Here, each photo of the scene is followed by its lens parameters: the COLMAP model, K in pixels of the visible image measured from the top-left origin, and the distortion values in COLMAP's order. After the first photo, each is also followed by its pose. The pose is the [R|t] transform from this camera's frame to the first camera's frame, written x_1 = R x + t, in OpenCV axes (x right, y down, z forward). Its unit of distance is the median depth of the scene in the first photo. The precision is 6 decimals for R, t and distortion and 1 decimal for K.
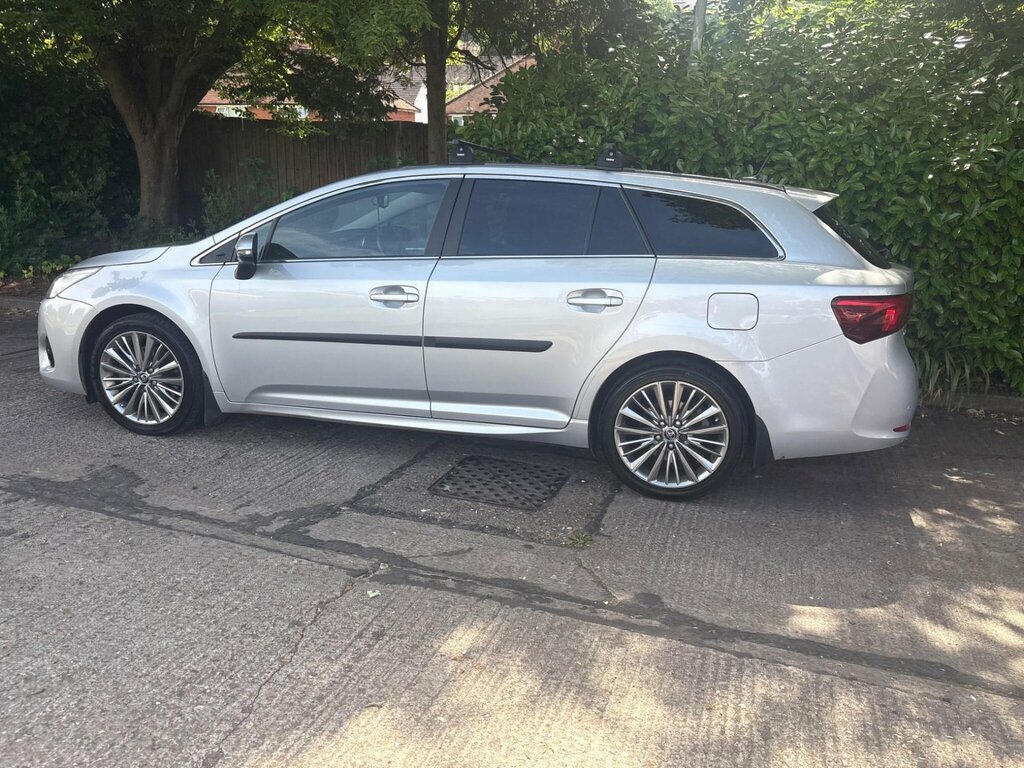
lens RADIAL K [[784.6, 0, 515.8], [0, 784.6, 389.1], [0, 0, 1]] dist [0.053456, -0.059716]
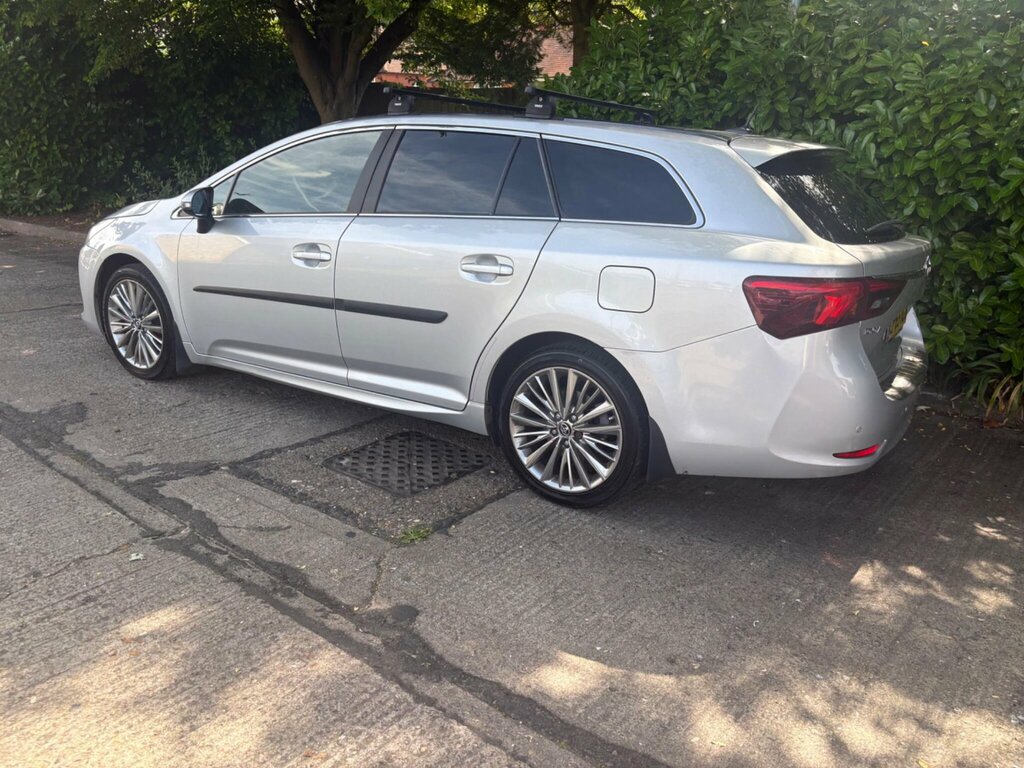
lens RADIAL K [[782.3, 0, 519.6], [0, 782.3, 395.0], [0, 0, 1]] dist [0.054417, -0.064561]
pose [[0.947909, 0.095316, -0.303946, 0.408927], [-0.083933, 0.995200, 0.050329, -0.018994], [0.307284, -0.022196, 0.951359, 0.177029]]
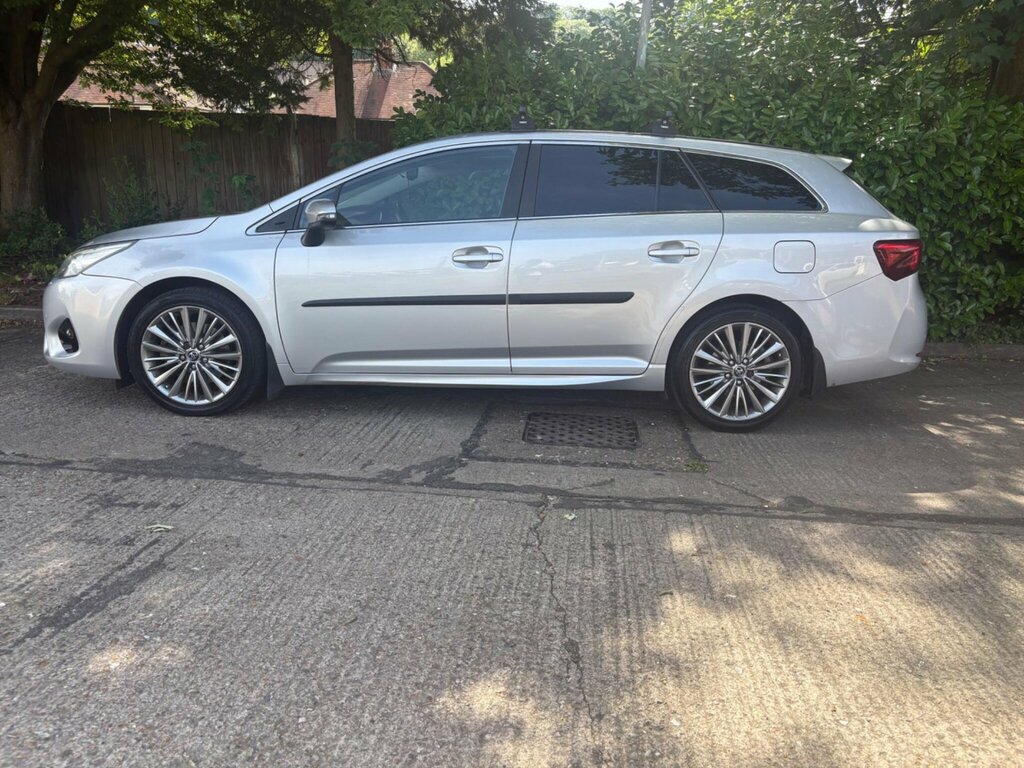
lens RADIAL K [[780.7, 0, 516.4], [0, 780.7, 386.0], [0, 0, 1]] dist [0.044104, -0.038604]
pose [[0.972211, -0.063164, 0.225426, -0.364302], [0.066236, 0.997785, -0.006083, 0.064245], [-0.224542, 0.020846, 0.974241, -0.010062]]
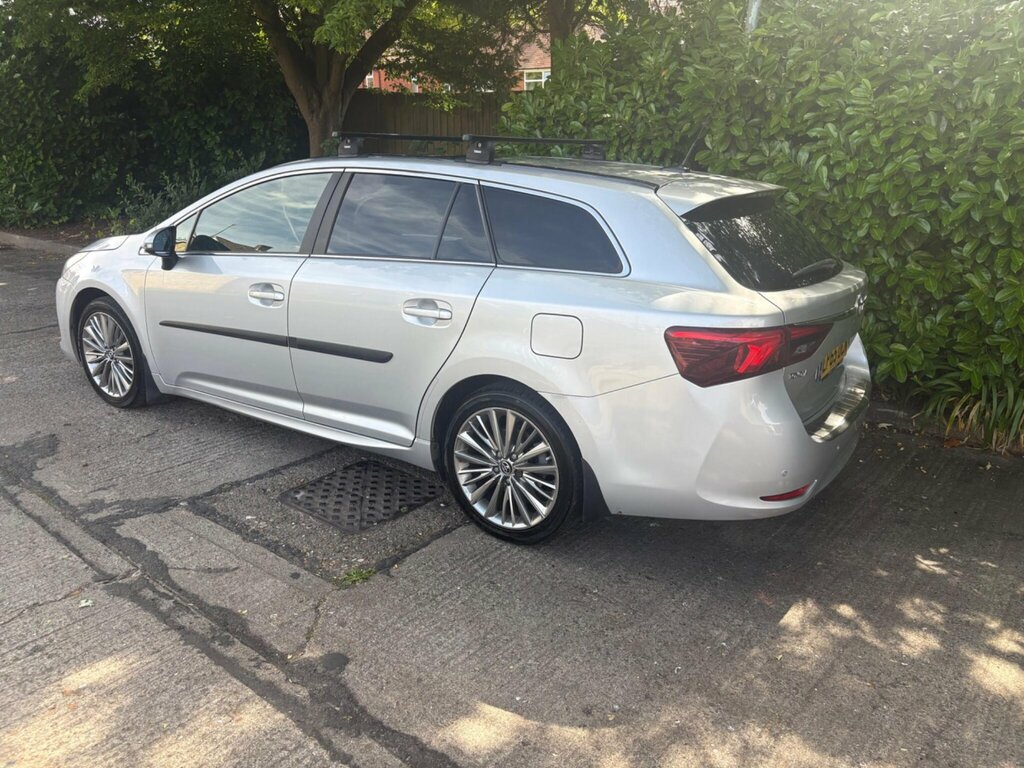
lens RADIAL K [[785.2, 0, 499.1], [0, 785.2, 374.9], [0, 0, 1]] dist [0.050050, -0.059968]
pose [[0.938889, 0.079532, -0.334906, 0.479152], [-0.068768, 0.996666, 0.043897, -0.084619], [0.337281, -0.018184, 0.941228, 0.177480]]
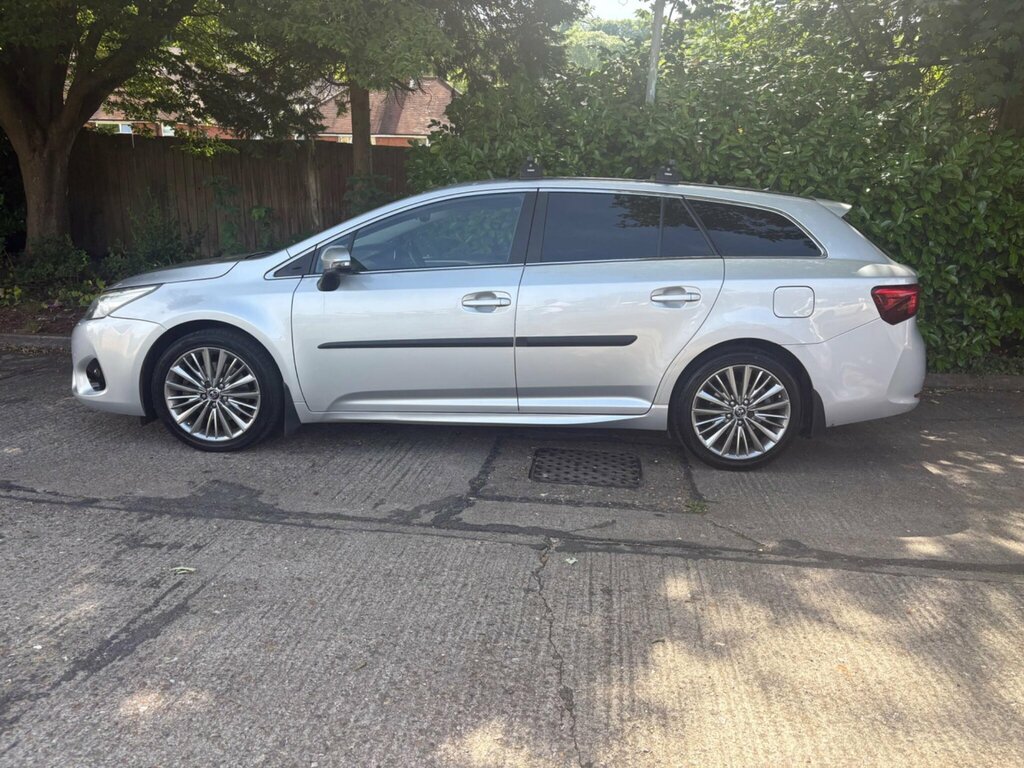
lens RADIAL K [[783.2, 0, 516.1], [0, 783.2, 394.3], [0, 0, 1]] dist [0.038096, -0.027246]
pose [[0.976873, -0.058250, 0.205733, -0.358810], [0.061806, 0.998029, -0.010896, 0.024196], [-0.204693, 0.023359, 0.978547, -0.054701]]
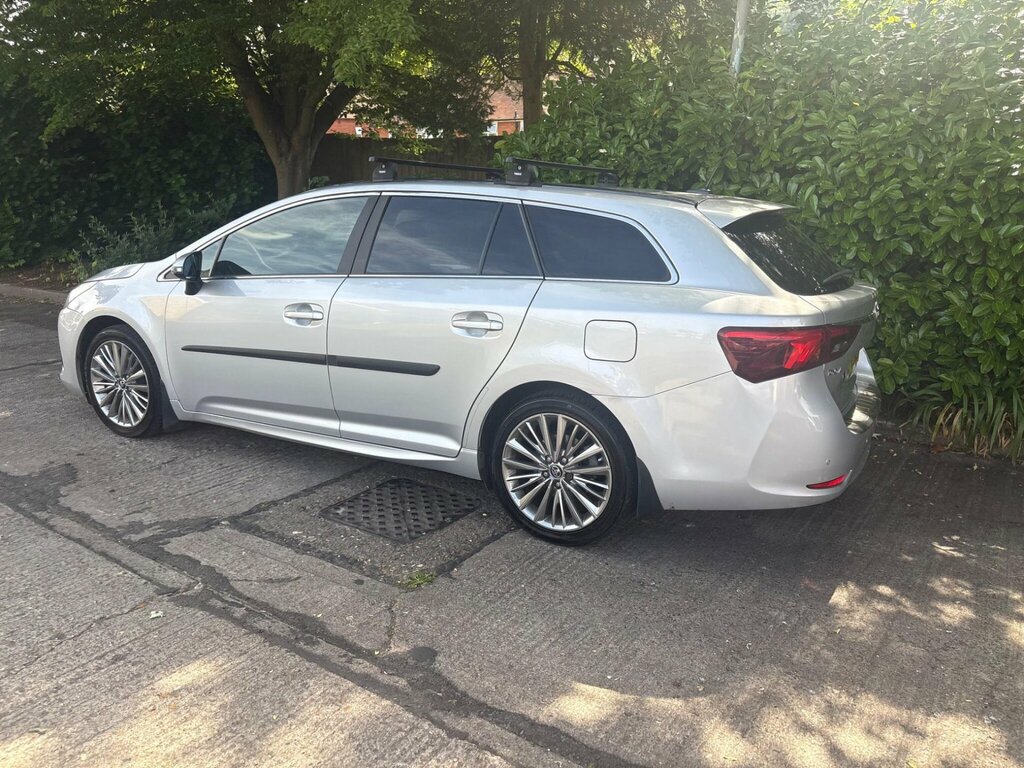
lens RADIAL K [[784.2, 0, 514.3], [0, 784.2, 385.9], [0, 0, 1]] dist [0.050947, -0.058223]
pose [[0.966945, 0.043944, -0.251171, 0.377154], [-0.048139, 0.998785, -0.010579, -0.030197], [0.250401, 0.022320, 0.967885, 0.107210]]
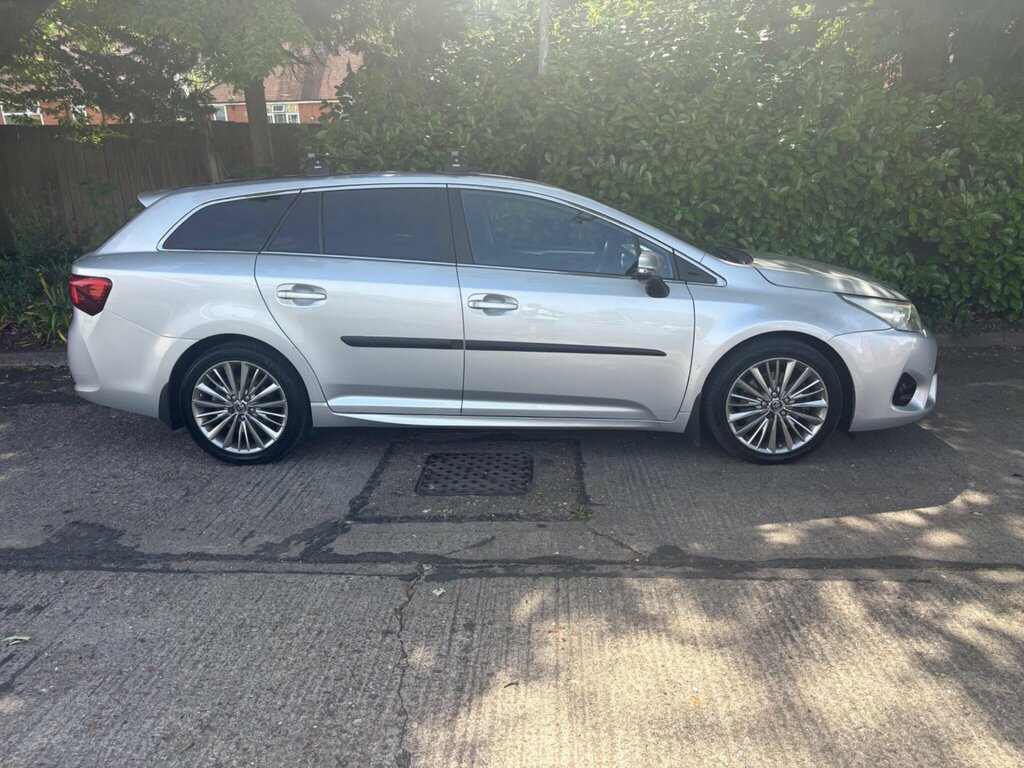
lens RADIAL K [[784.8, 0, 510.7], [0, 784.8, 393.5], [0, 0, 1]] dist [0.049028, -0.055773]
pose [[0.959131, -0.134114, 0.249159, -0.241552], [0.127177, 0.990912, 0.043813, -0.031885], [-0.252771, -0.010335, 0.967471, -0.041675]]
